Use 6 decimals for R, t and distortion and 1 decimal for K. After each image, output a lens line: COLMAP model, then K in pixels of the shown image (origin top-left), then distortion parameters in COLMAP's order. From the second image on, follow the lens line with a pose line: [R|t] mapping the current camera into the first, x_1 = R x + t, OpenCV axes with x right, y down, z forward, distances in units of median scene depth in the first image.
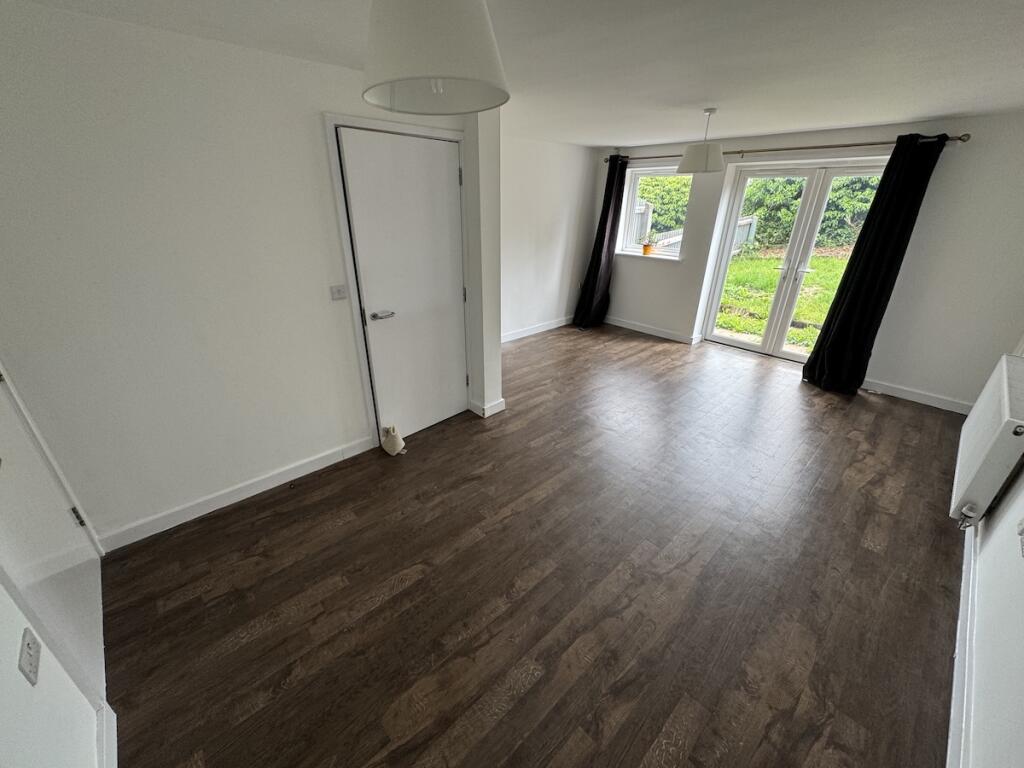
lens RADIAL K [[407.0, 0, 513.0], [0, 407.0, 385.1], [0, 0, 1]] dist [-0.001353, -0.000047]
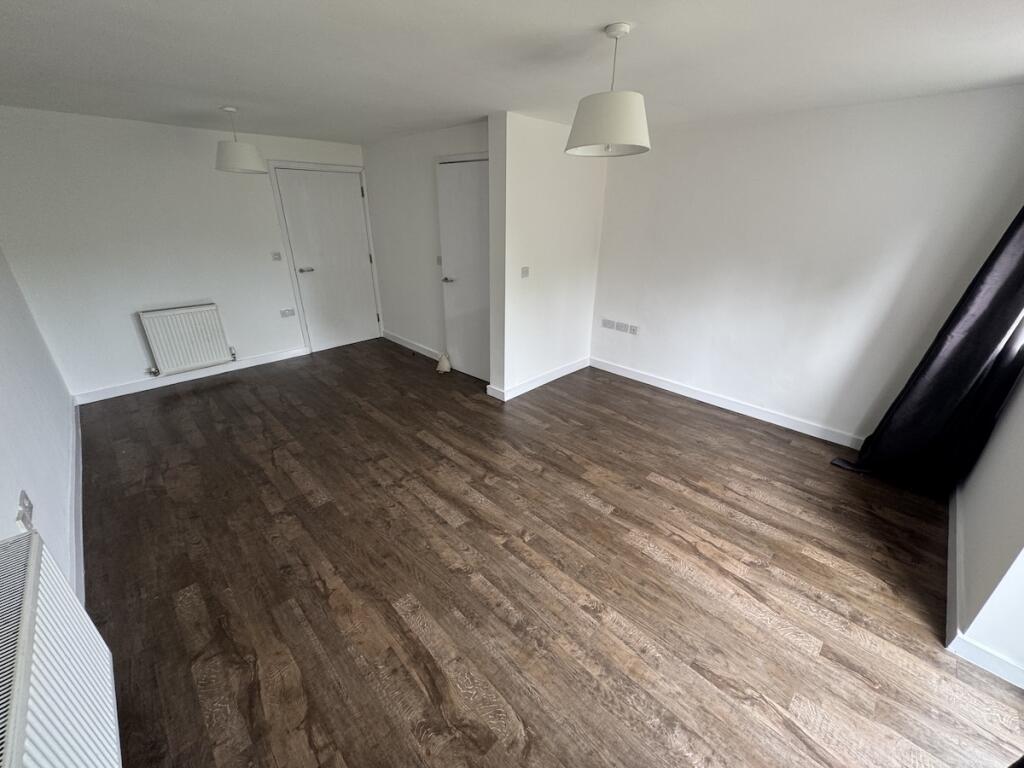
lens RADIAL K [[407.0, 0, 512.3], [0, 407.0, 386.8], [0, 0, 1]] dist [-0.001353, -0.000047]
pose [[0.031536, 0.395945, -0.917733, 0.745141], [-0.425153, 0.836296, 0.346200, -0.277568], [0.904572, 0.379259, 0.194710, 0.629802]]
